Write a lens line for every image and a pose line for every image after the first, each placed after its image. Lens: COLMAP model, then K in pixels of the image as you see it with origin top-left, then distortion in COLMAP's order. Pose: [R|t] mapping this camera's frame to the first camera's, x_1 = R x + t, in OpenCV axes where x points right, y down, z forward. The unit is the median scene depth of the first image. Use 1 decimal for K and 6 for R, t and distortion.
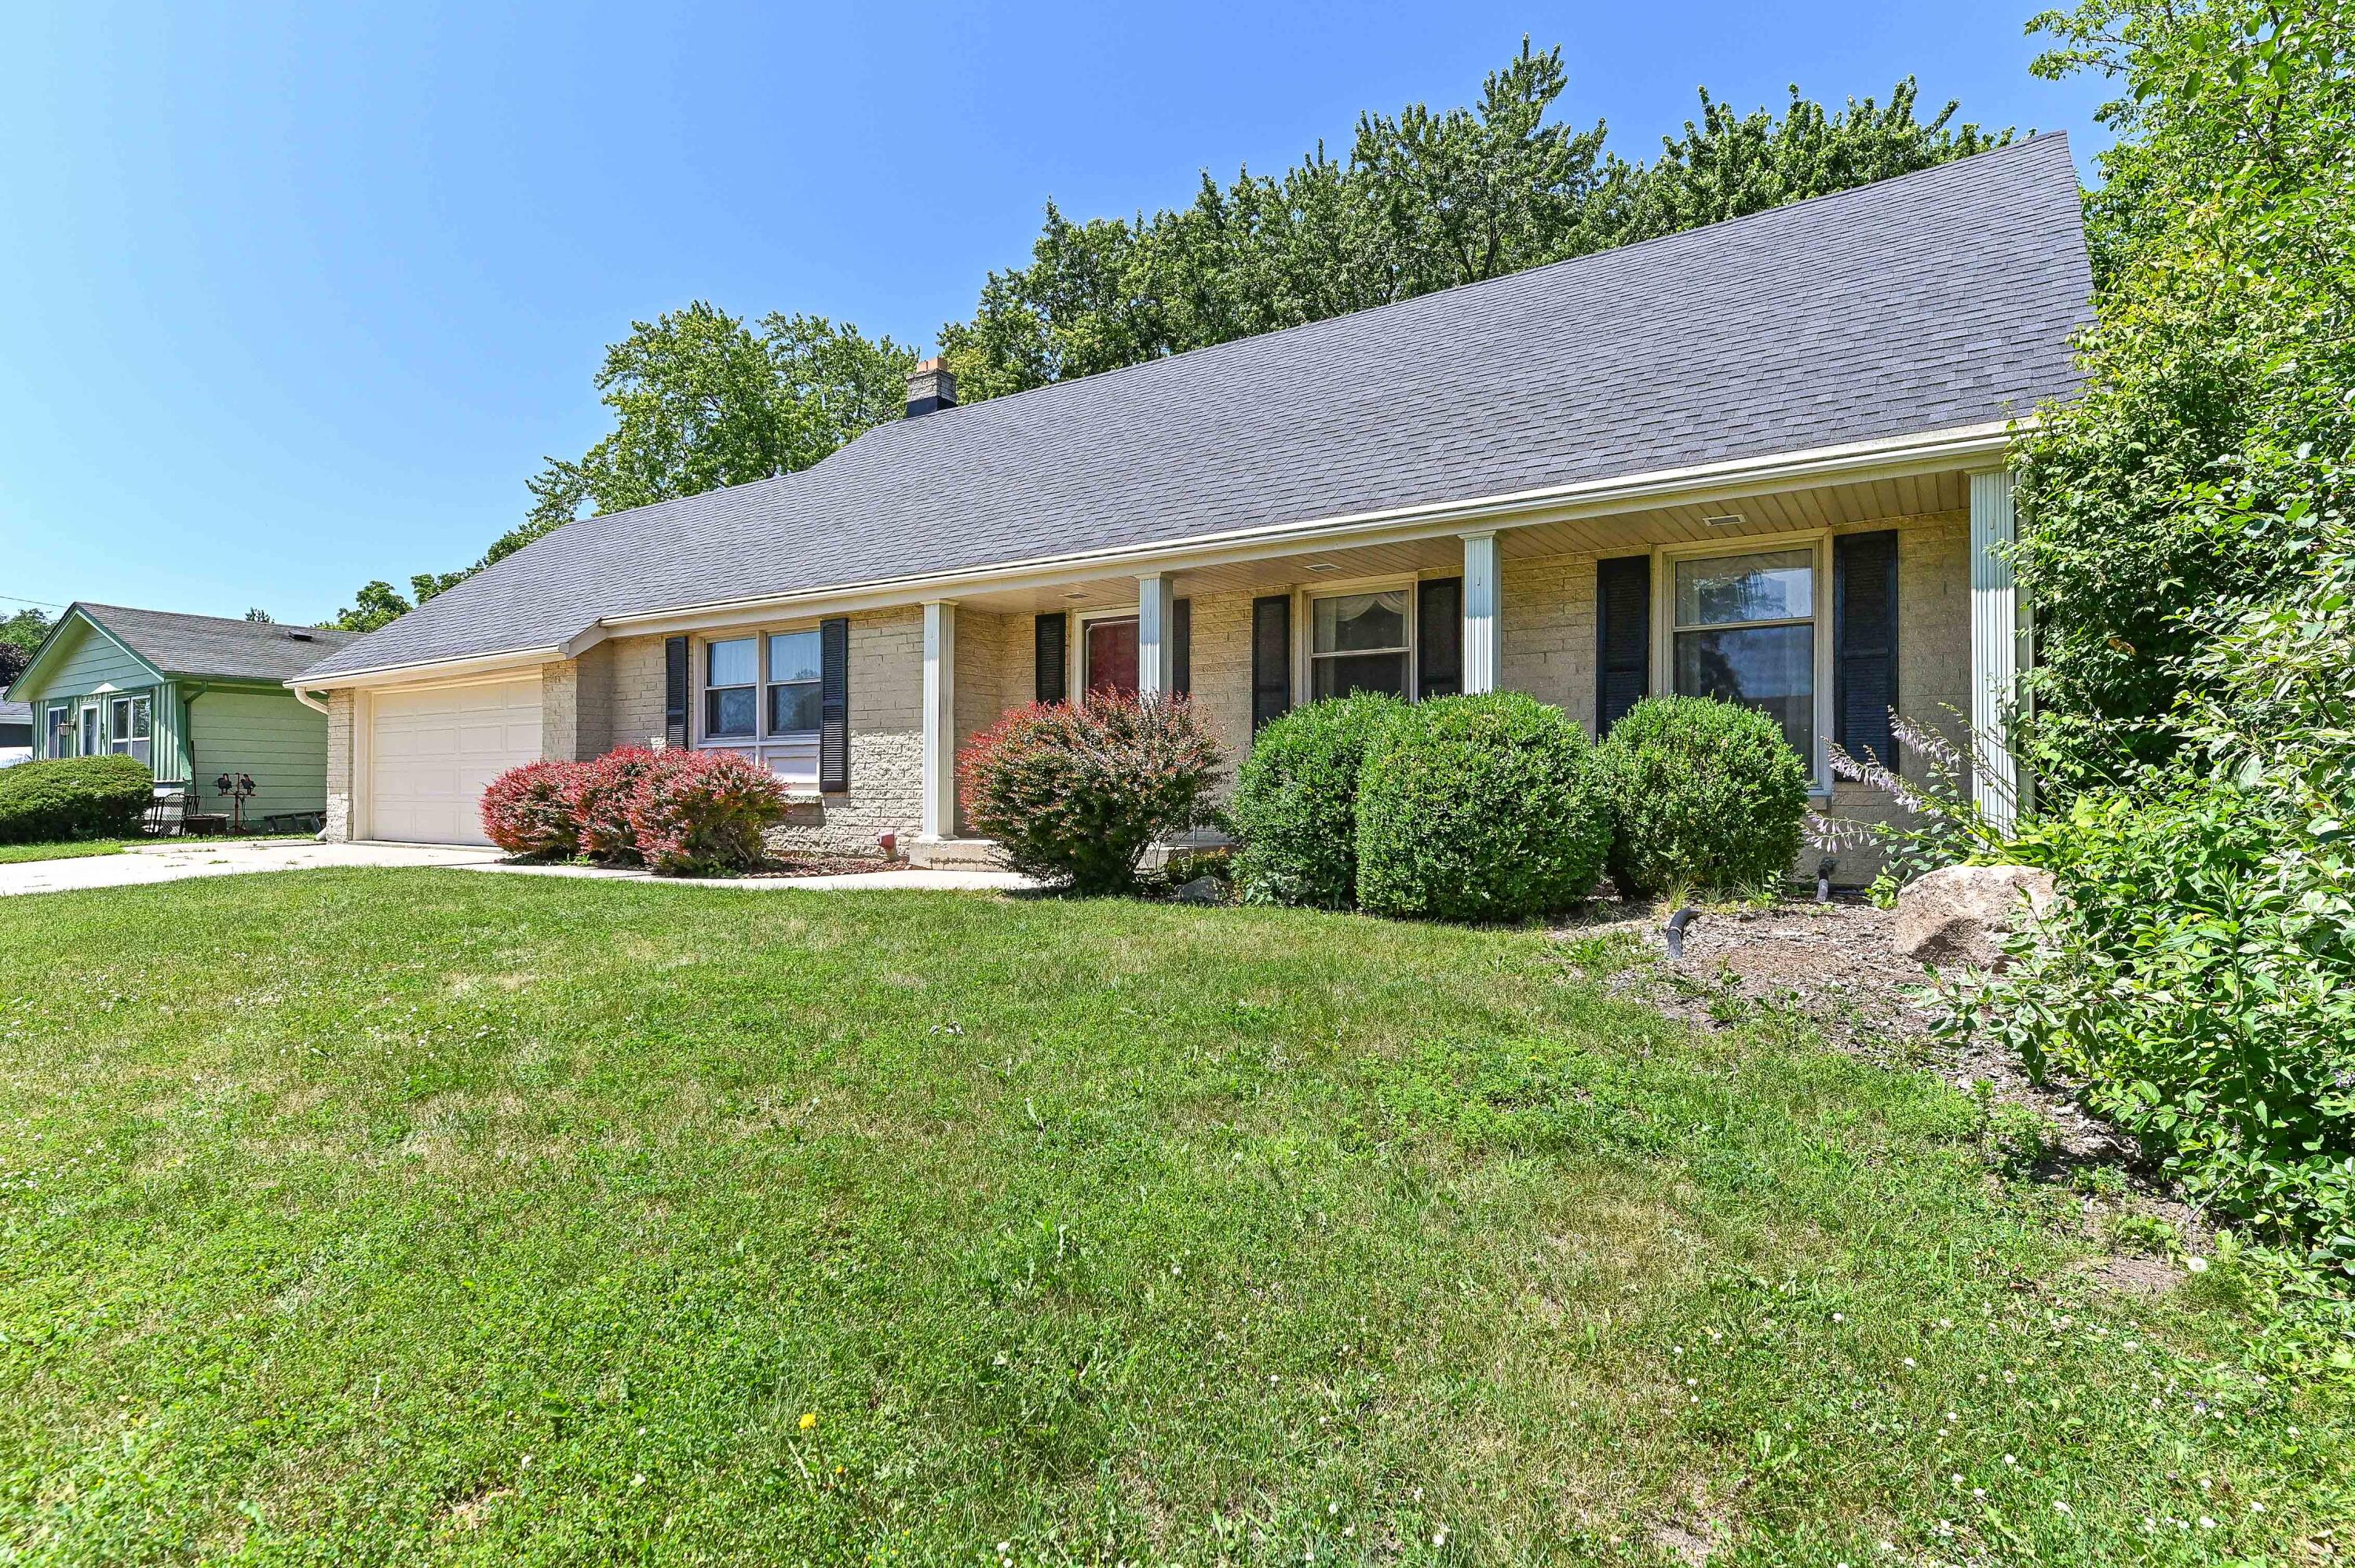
lens RADIAL K [[1220.3, 0, 1178.3], [0, 1220.3, 786.7], [0, 0, 1]] dist [0.001413, 0.000012]
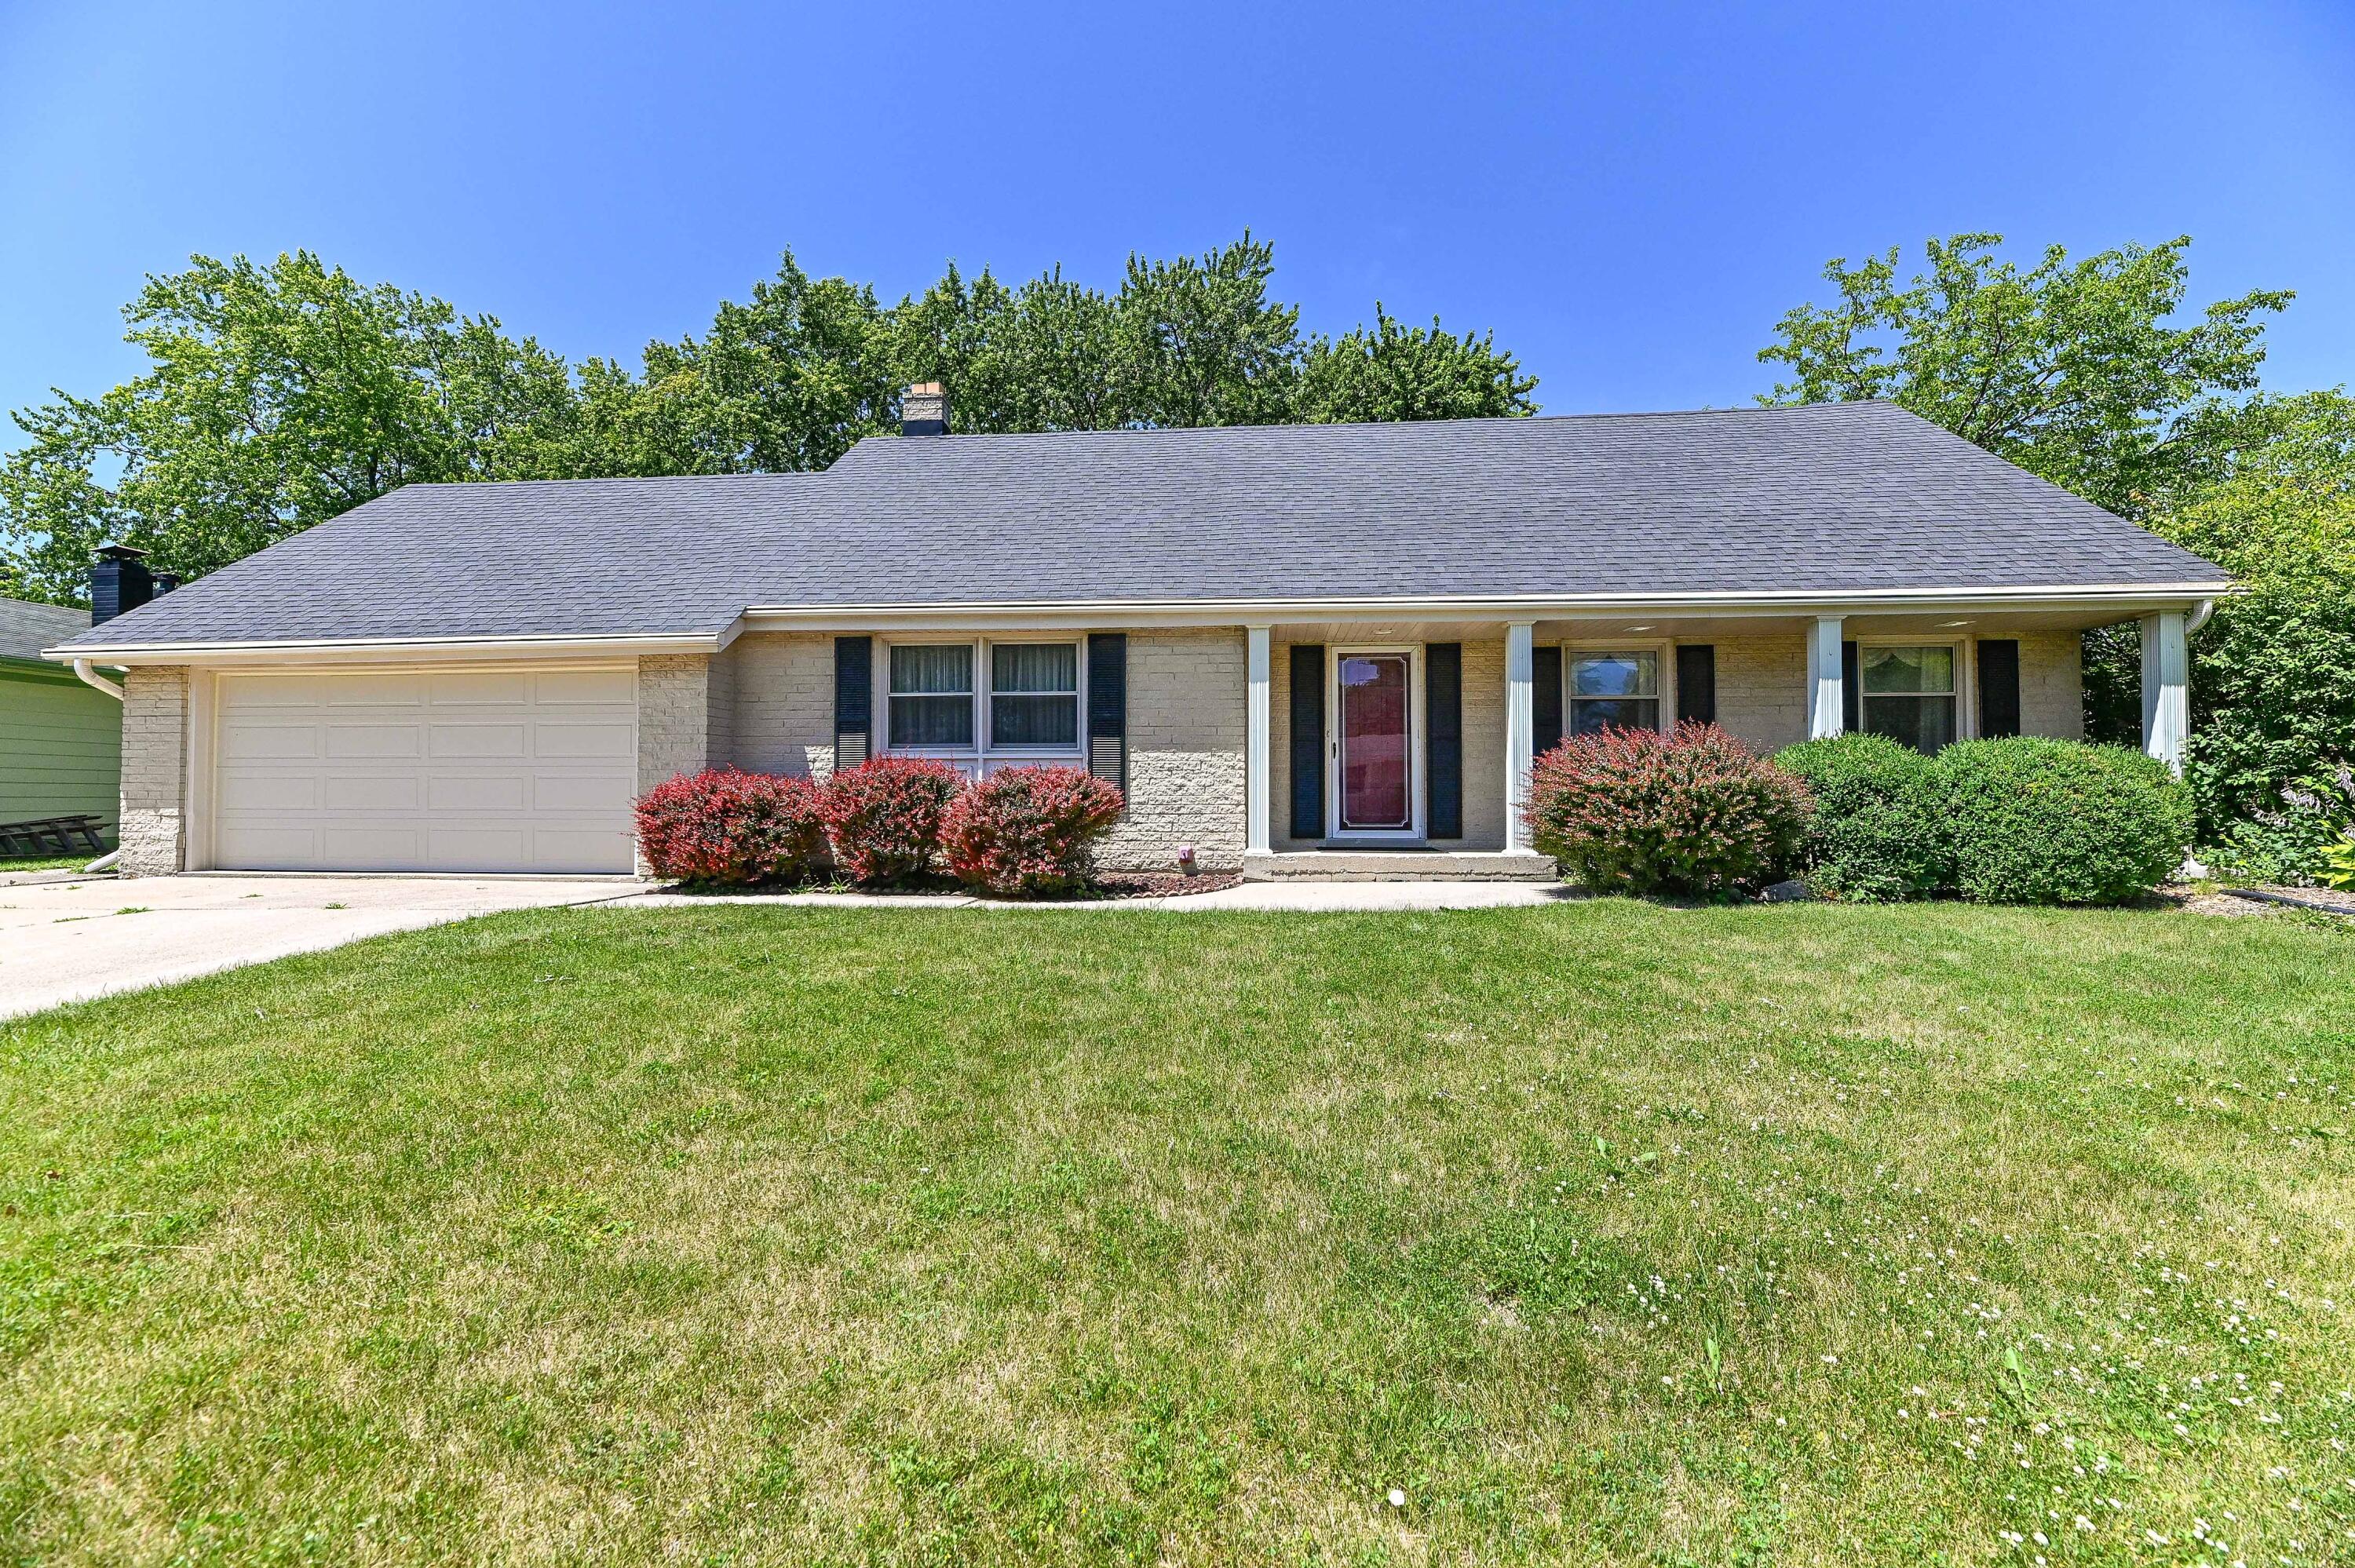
lens RADIAL K [[955.4, 0, 1177.2], [0, 955.4, 792.1], [0, 0, 1]] dist [0.002306, -0.003568]
pose [[0.875921, 0.003620, 0.482442, -0.590596], [-0.002783, 0.999993, -0.002450, -0.006132], [-0.482447, 0.000803, 0.875925, 0.281784]]
